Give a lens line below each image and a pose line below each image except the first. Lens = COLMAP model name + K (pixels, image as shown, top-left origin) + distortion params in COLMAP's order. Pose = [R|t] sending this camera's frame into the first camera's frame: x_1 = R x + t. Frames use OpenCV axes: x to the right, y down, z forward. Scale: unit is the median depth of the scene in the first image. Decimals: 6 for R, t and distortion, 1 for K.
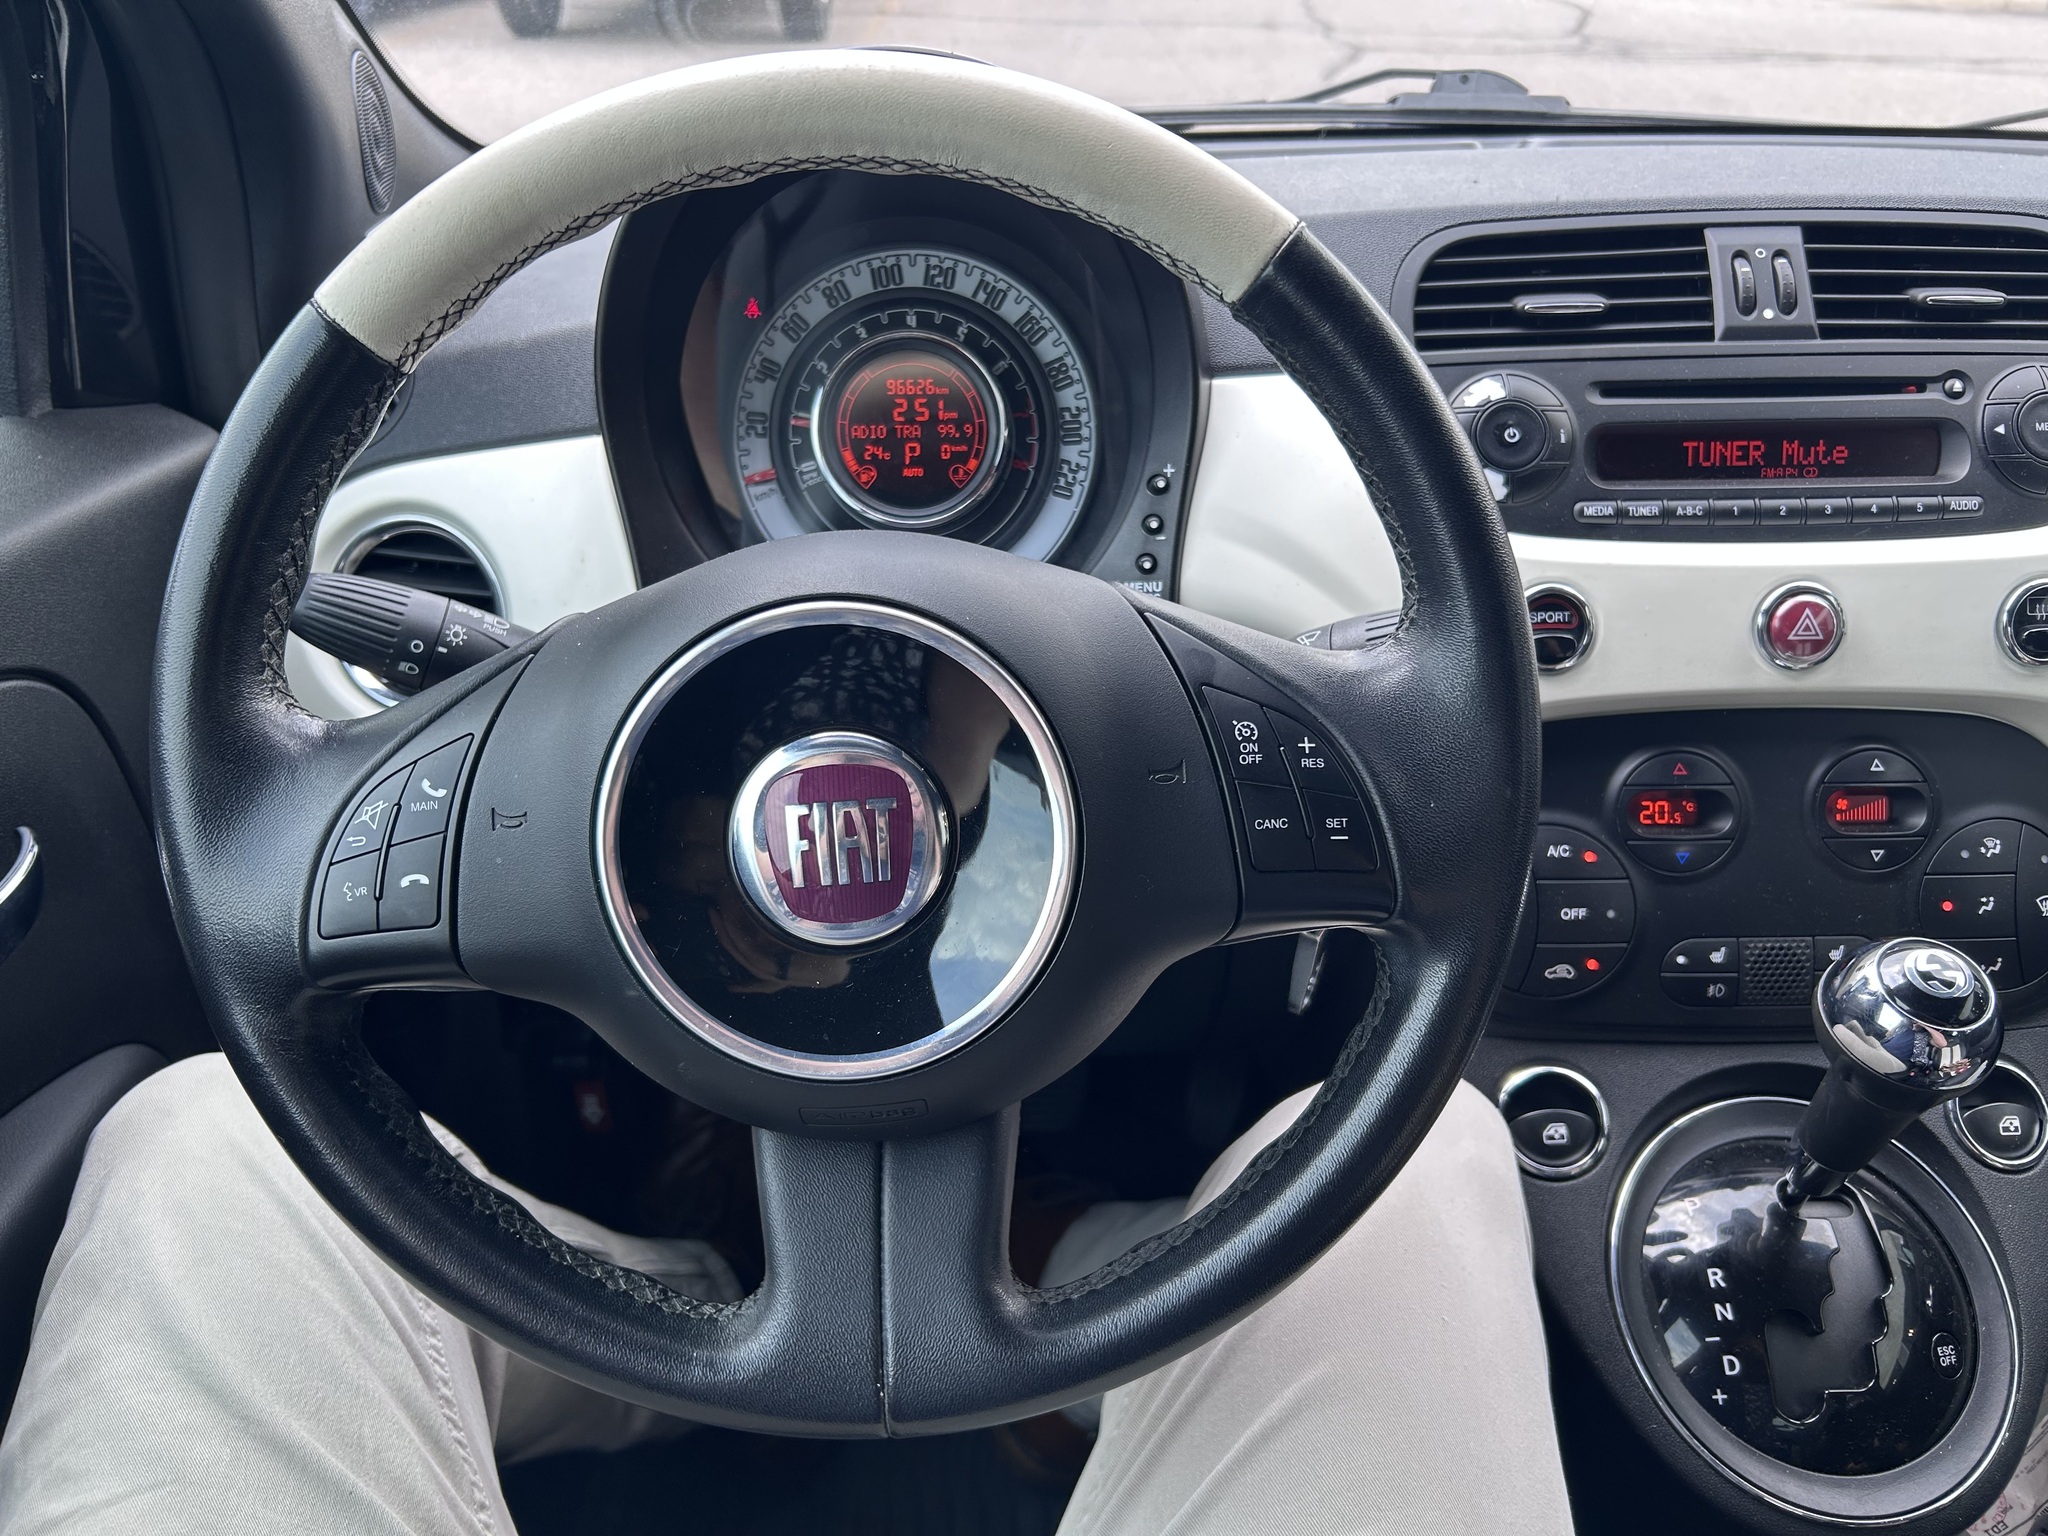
lens RADIAL K [[1587.1, 0, 1032.3], [0, 1587.1, 803.3], [0, 0, 1]] dist [0.046924, -0.060932]
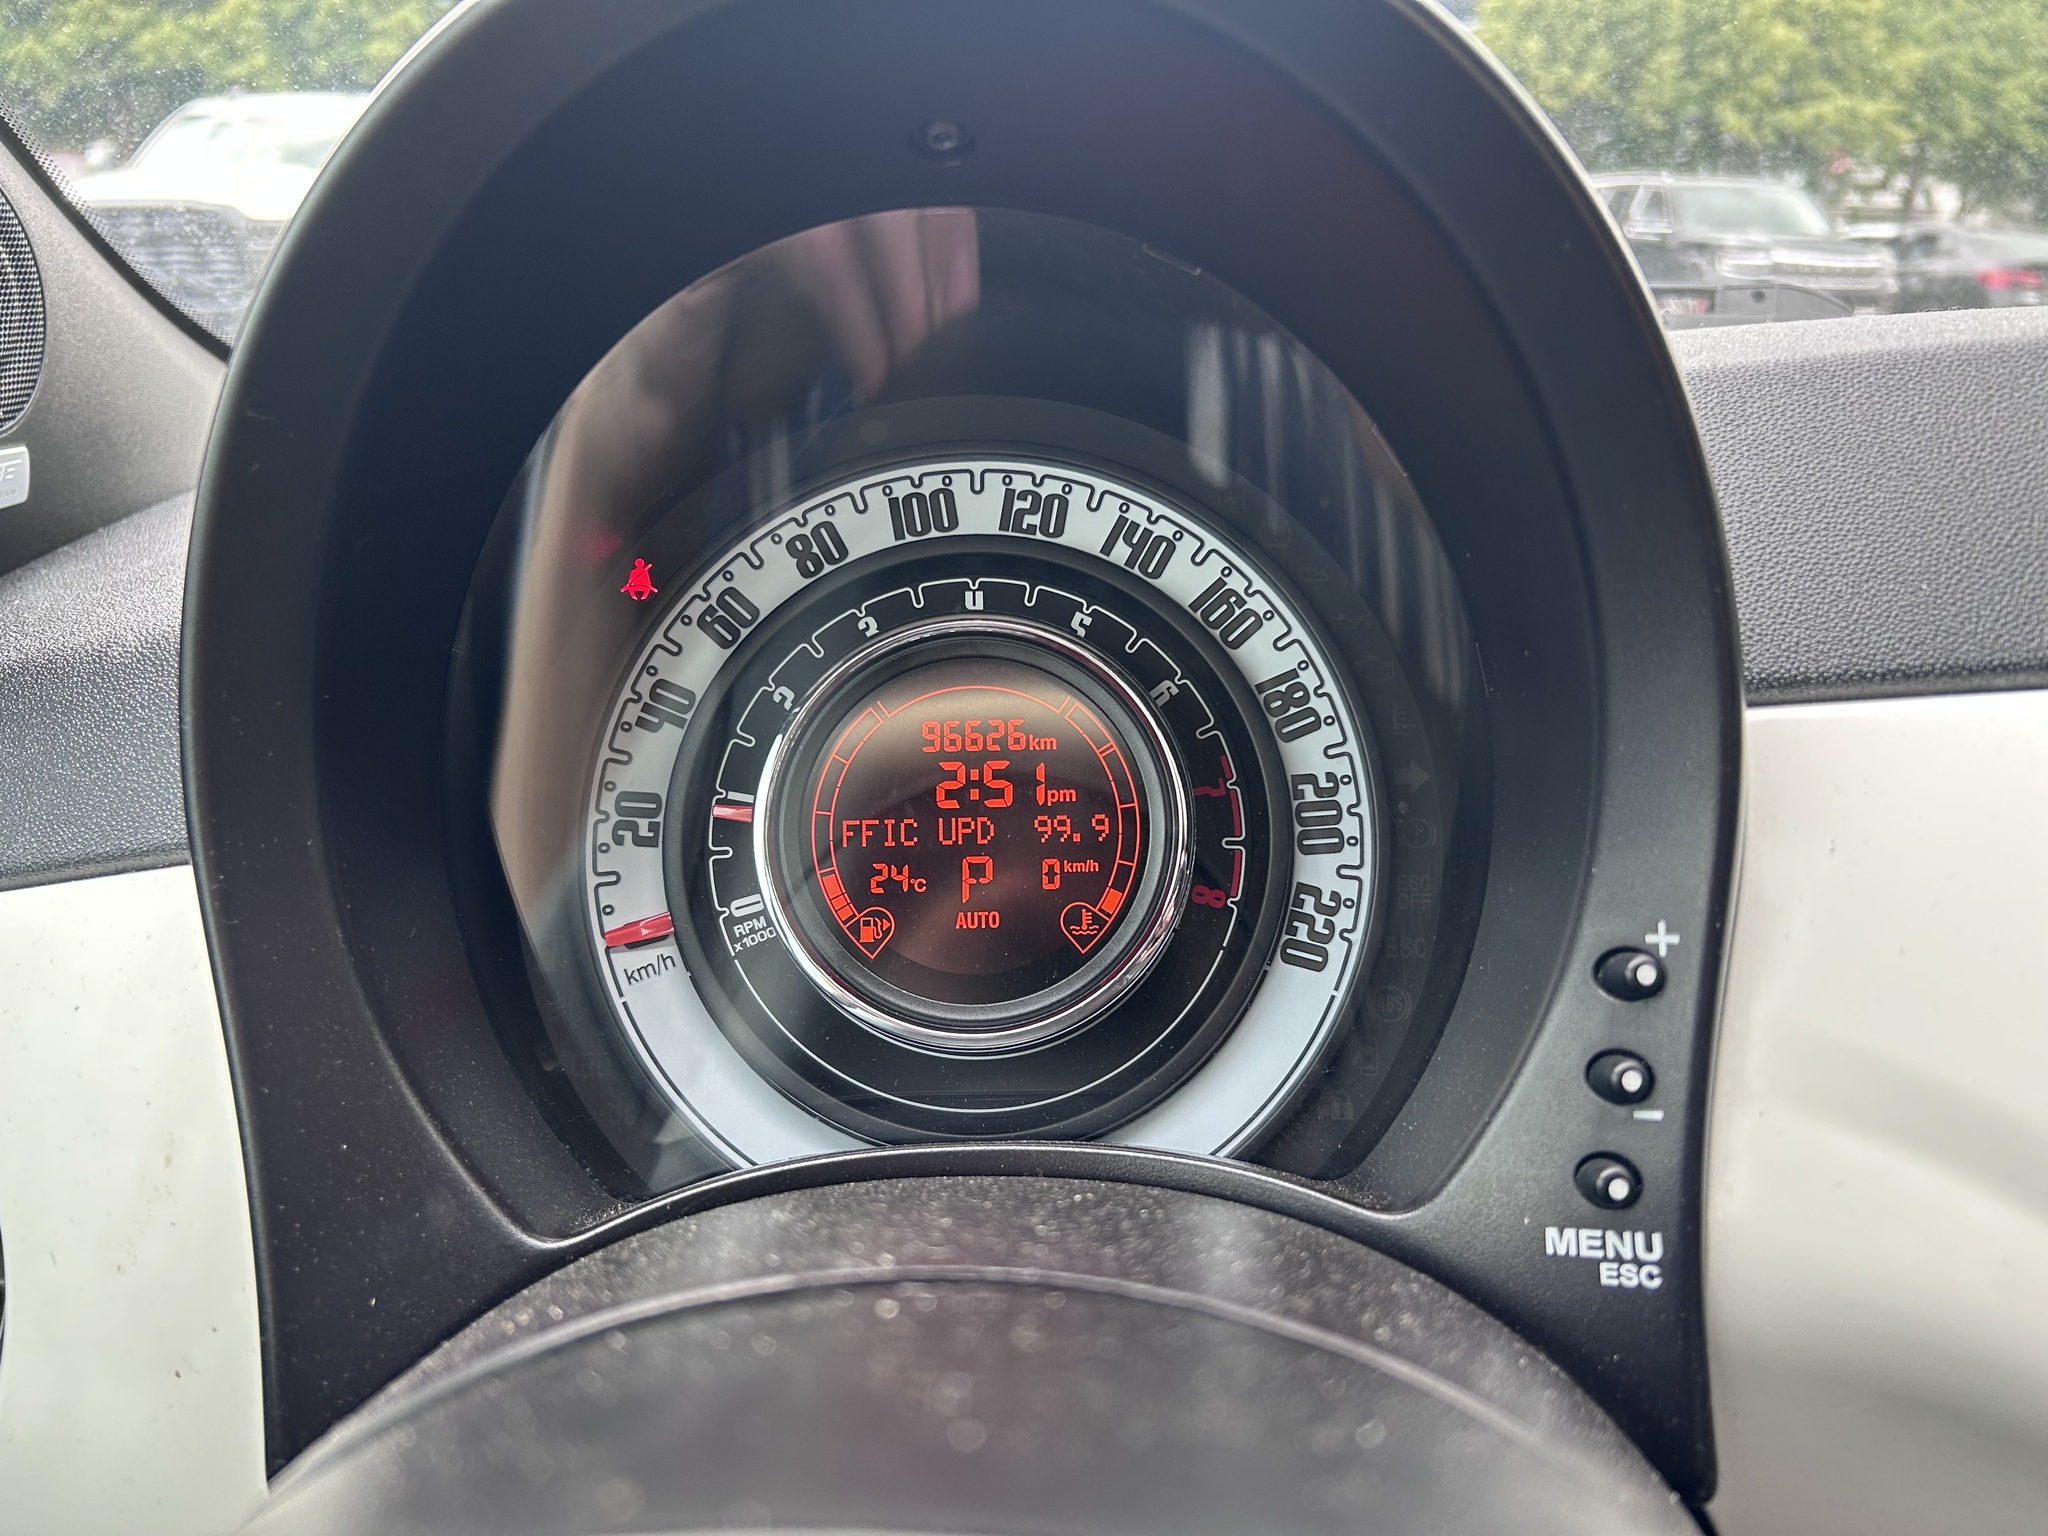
lens RADIAL K [[1587.1, 0, 1027.0], [0, 1587.1, 763.4], [0, 0, 1]] dist [0.046924, -0.060932]
pose [[0.999868, -0.009999, -0.012790, -0.054672], [0.006679, 0.971416, -0.237291, -0.144103], [0.014797, 0.237174, 0.971354, 0.553535]]
